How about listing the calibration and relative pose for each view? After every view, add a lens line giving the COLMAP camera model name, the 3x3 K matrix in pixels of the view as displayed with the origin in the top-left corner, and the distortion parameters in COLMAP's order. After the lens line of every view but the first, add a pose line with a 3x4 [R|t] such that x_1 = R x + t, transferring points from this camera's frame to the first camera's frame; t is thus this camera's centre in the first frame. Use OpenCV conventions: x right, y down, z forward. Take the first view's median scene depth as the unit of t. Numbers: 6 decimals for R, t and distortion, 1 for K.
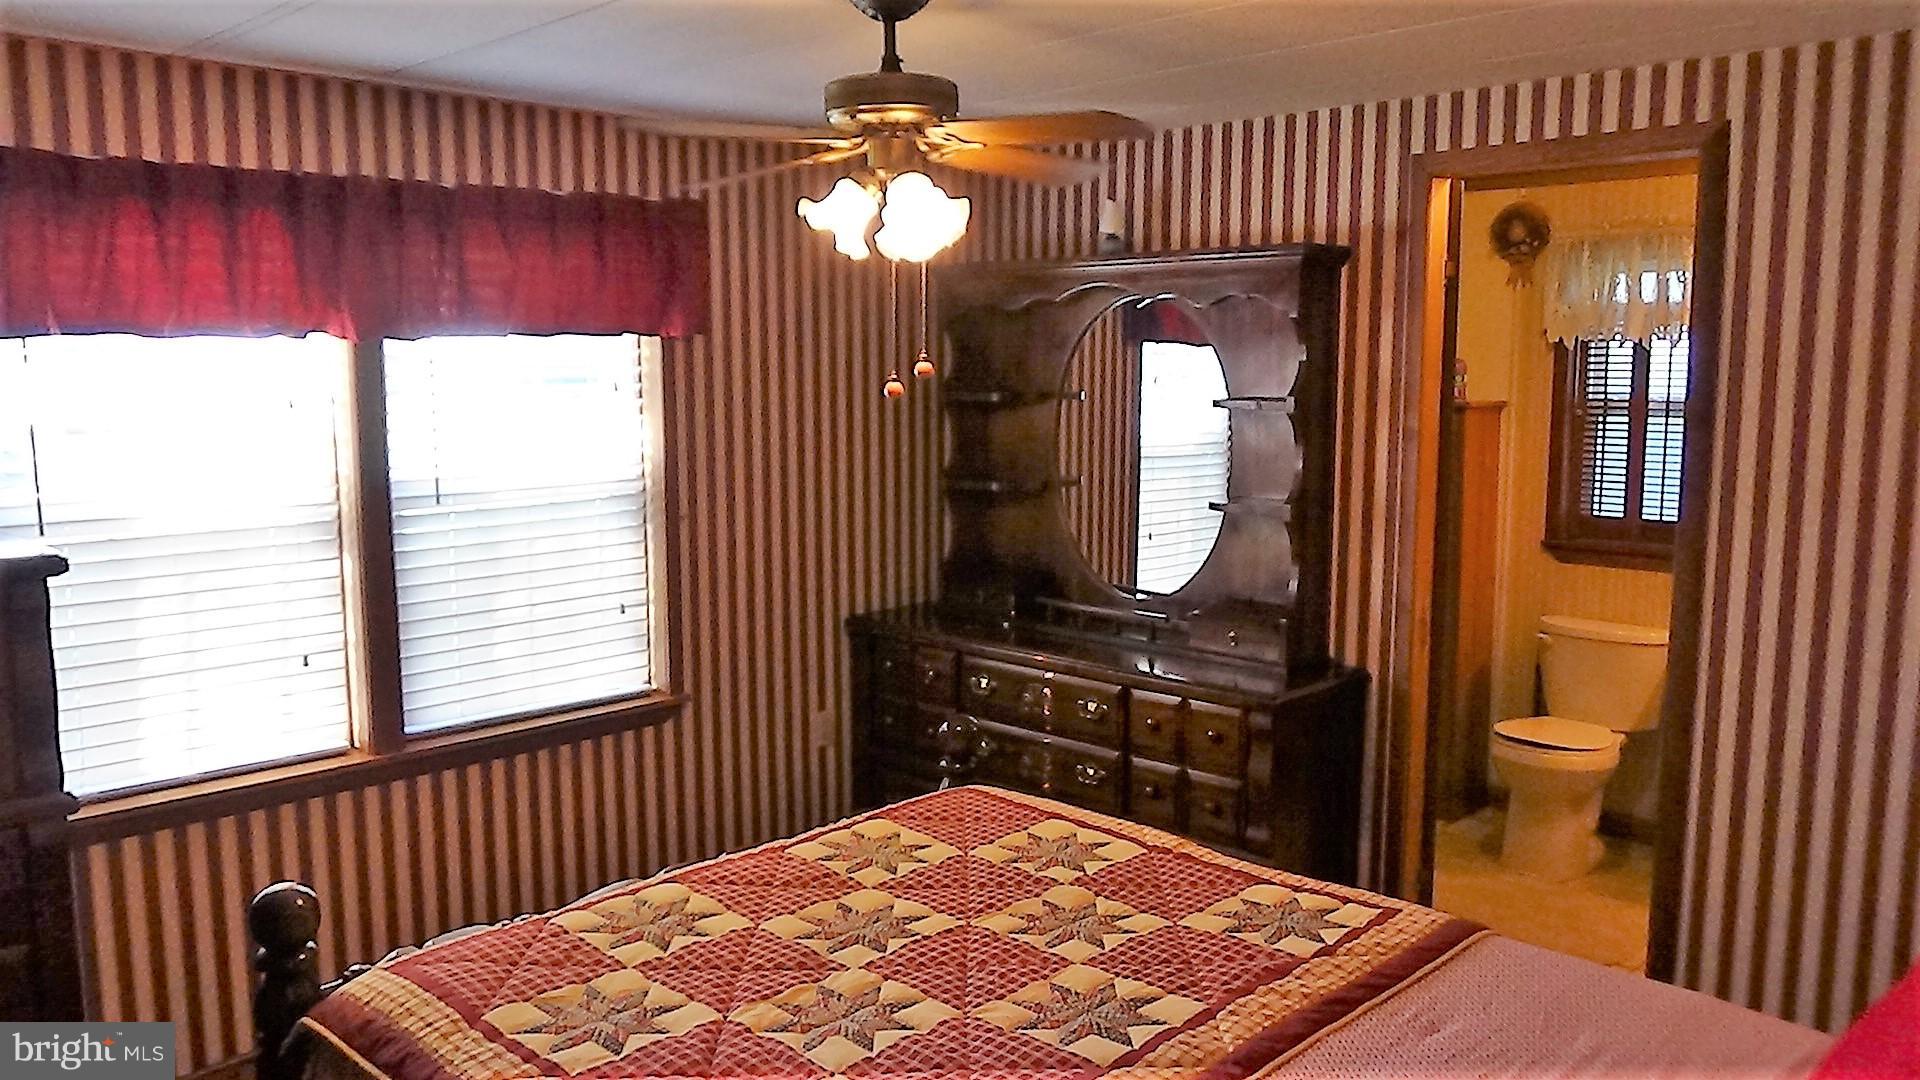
lens RADIAL K [[1436.9, 0, 957.4], [0, 1436.9, 543.8], [0, 0, 1]] dist [0.000568, -0.004487]
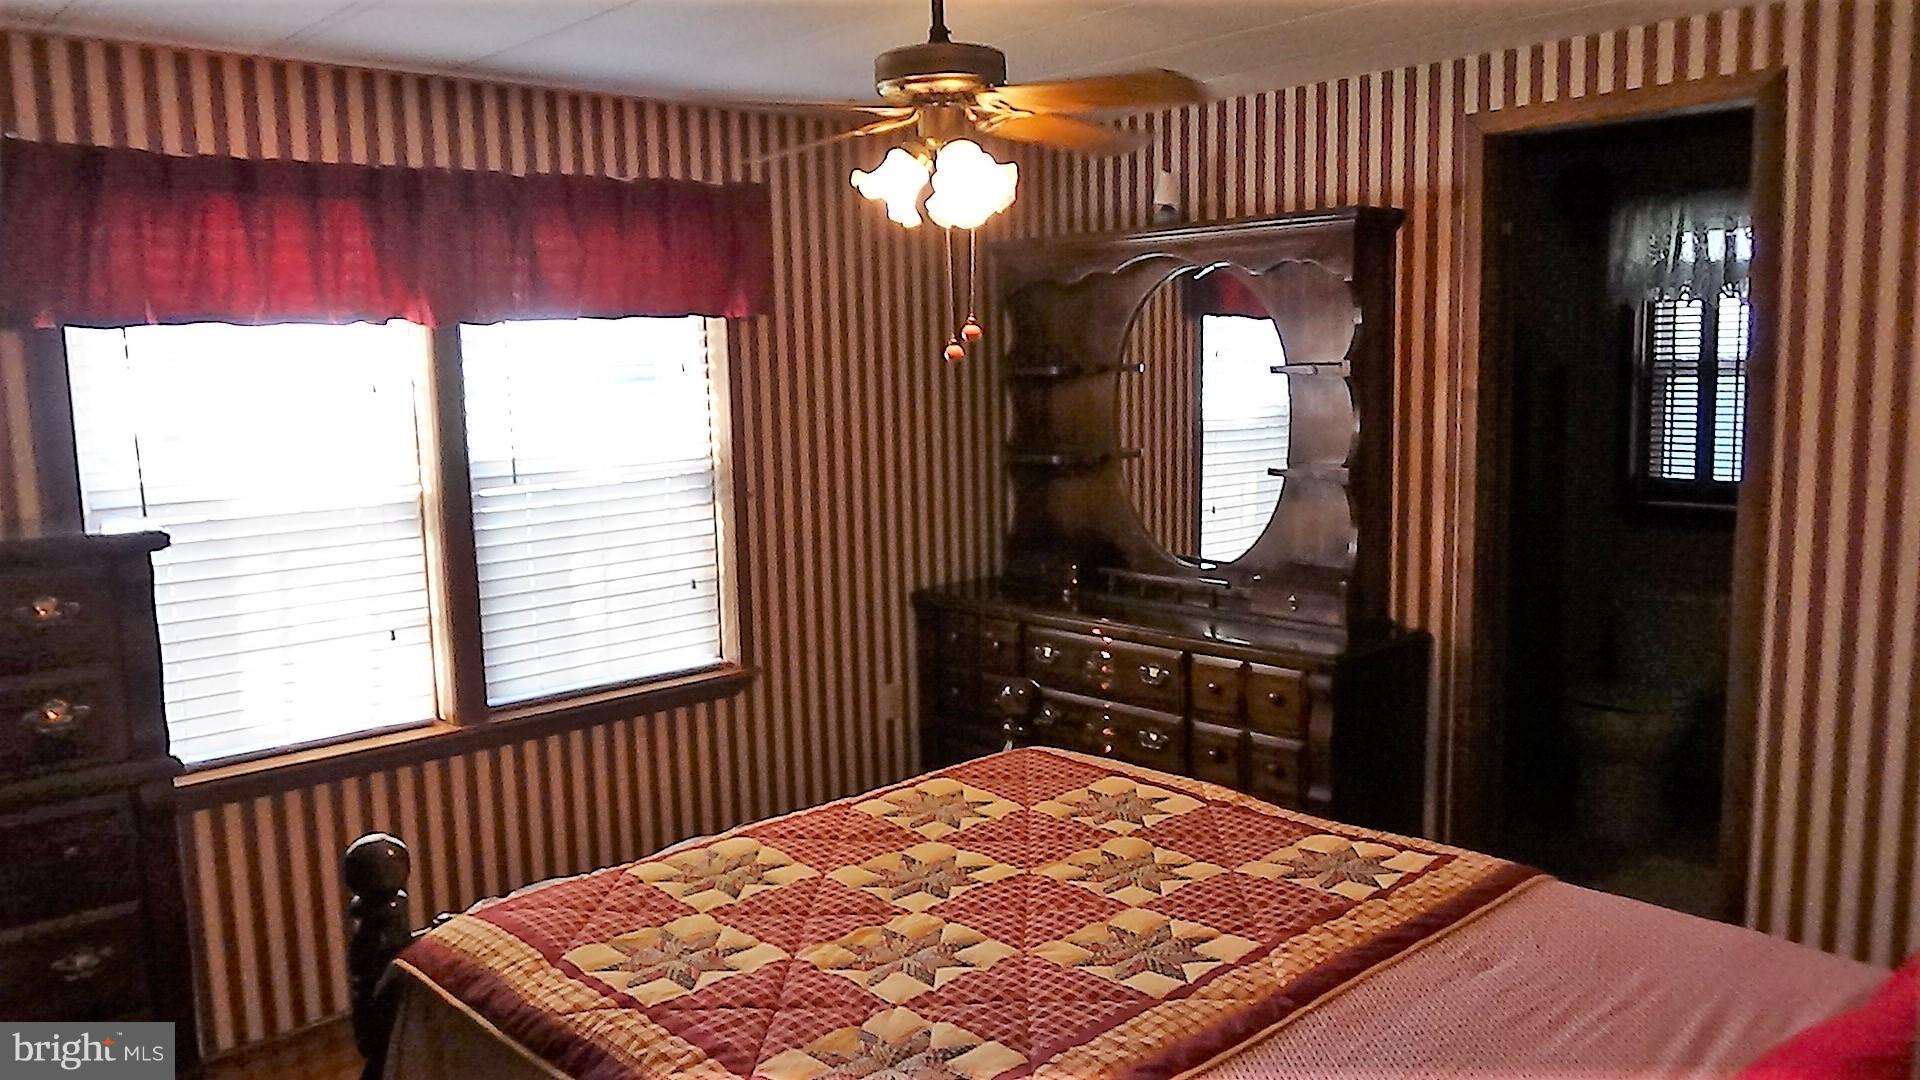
lens RADIAL K [[1436.9, 0, 957.4], [0, 1436.9, 543.8], [0, 0, 1]] dist [0.000568, -0.004487]
pose [[0.998544, -0.017204, -0.051123, 0.009388], [0.017456, 0.999838, 0.004483, 0.017240], [0.051038, -0.005369, 0.998682, -0.018352]]
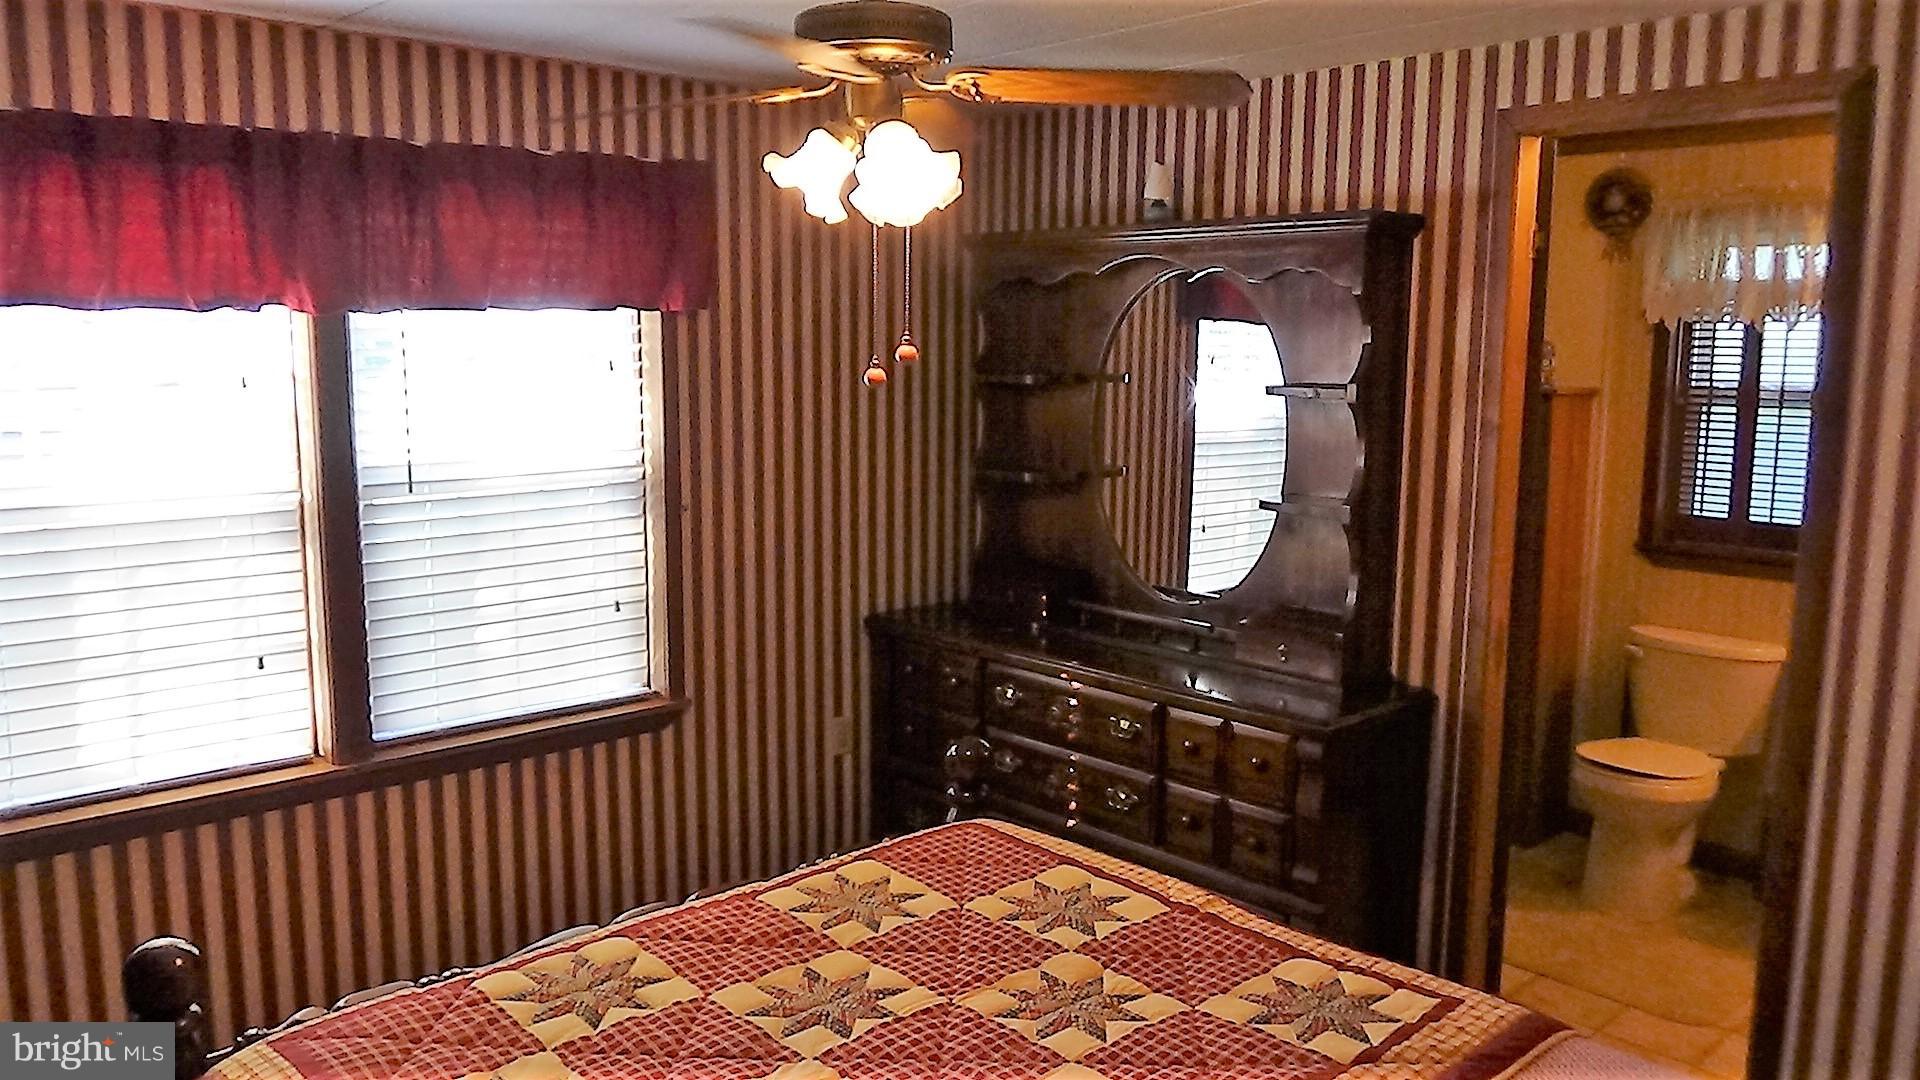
lens RADIAL K [[1426.9, 0, 963.8], [0, 1426.9, 544.3], [0, 0, 1]] dist [-0.000748, -0.003300]
pose [[0.998713, 0.014900, -0.048479, 0.037161], [-0.013928, 0.999697, 0.020318, -0.018383], [0.048767, -0.019617, 0.998618, 0.108812]]
